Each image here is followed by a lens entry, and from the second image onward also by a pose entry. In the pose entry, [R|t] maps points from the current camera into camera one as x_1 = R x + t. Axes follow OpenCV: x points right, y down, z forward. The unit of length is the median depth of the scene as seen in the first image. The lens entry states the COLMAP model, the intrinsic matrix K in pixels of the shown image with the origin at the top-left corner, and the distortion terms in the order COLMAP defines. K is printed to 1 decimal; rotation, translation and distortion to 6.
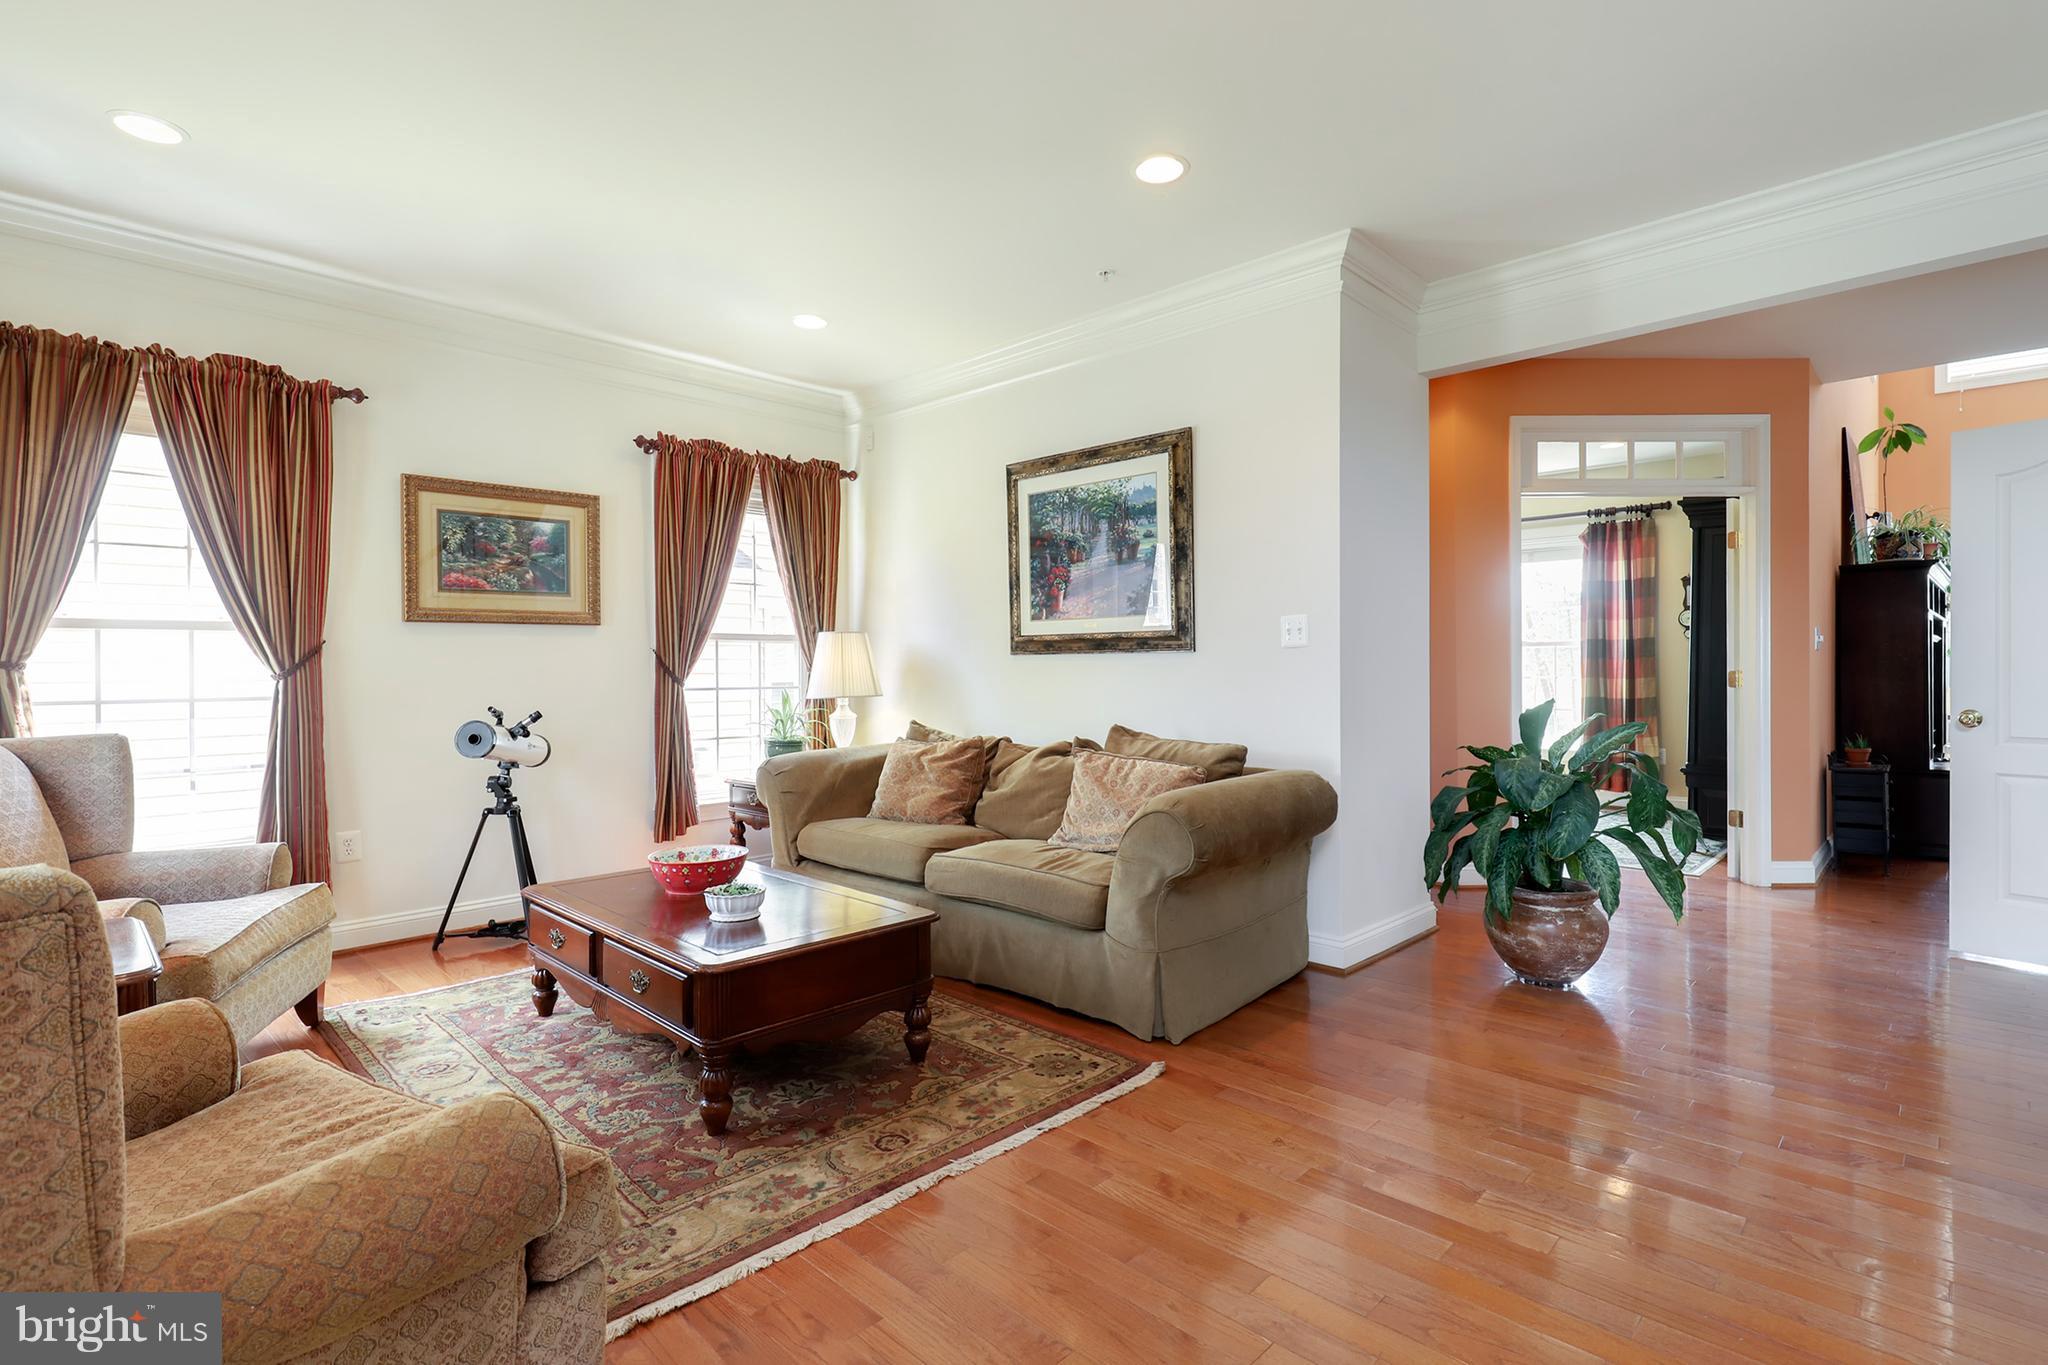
lens RADIAL K [[960.4, 0, 1027.2], [0, 960.4, 673.3], [0, 0, 1]] dist [0.001215, 0.000750]
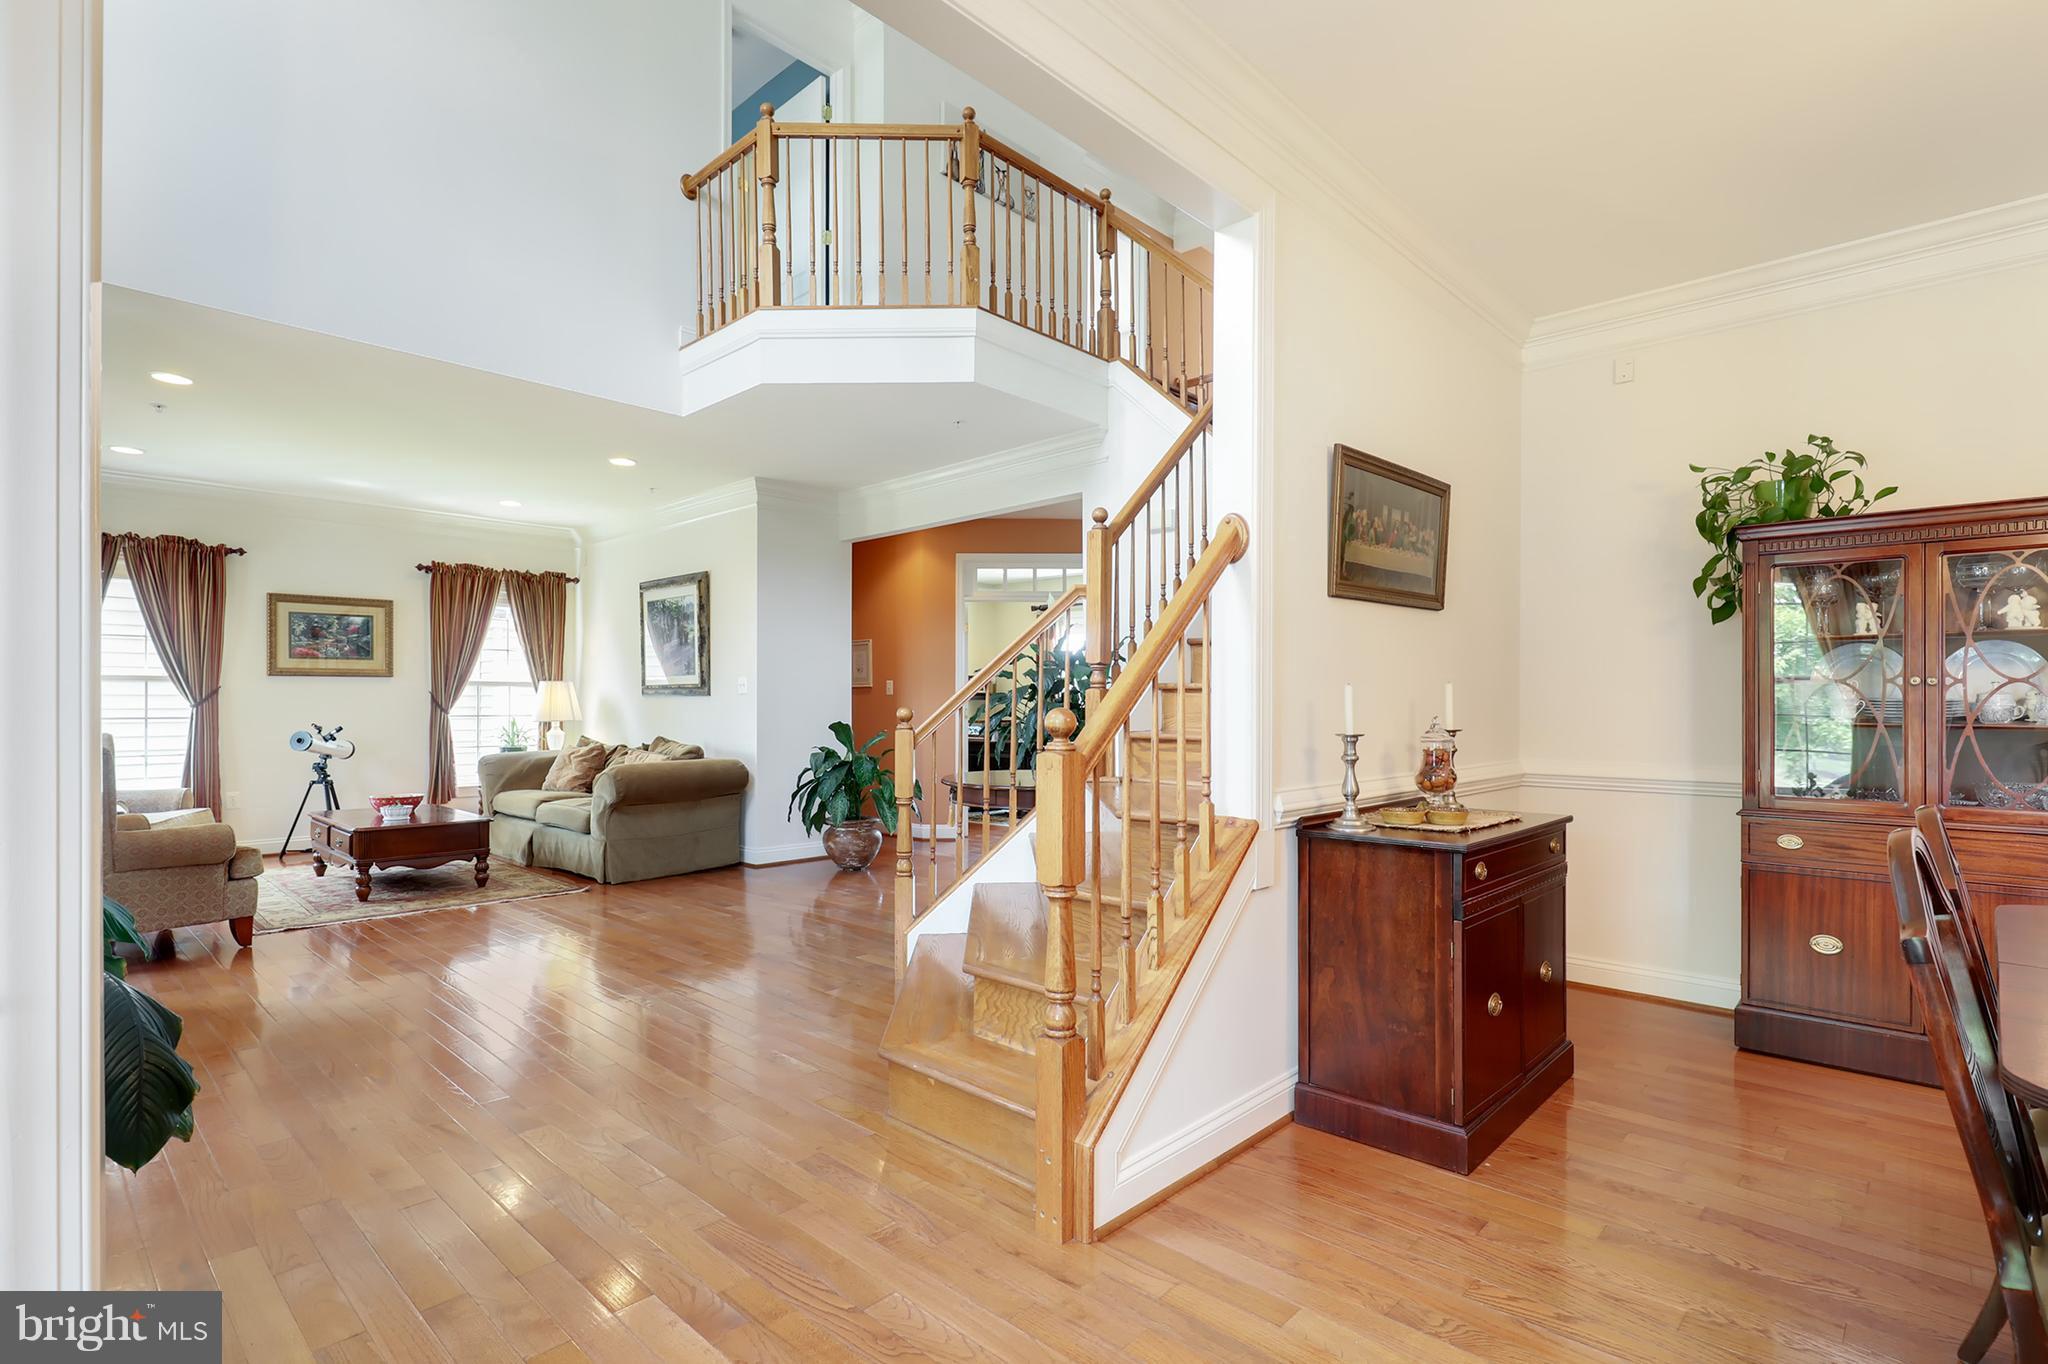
lens RADIAL K [[984.4, 0, 1026.5], [0, 984.4, 701.8], [0, 0, 1]] dist [0.002661, 0.001352]
pose [[0.999967, 0.006742, 0.004587, 0.745769], [-0.006705, 0.999945, -0.008036, -0.000083], [-0.004641, 0.008005, 0.999957, -0.829330]]
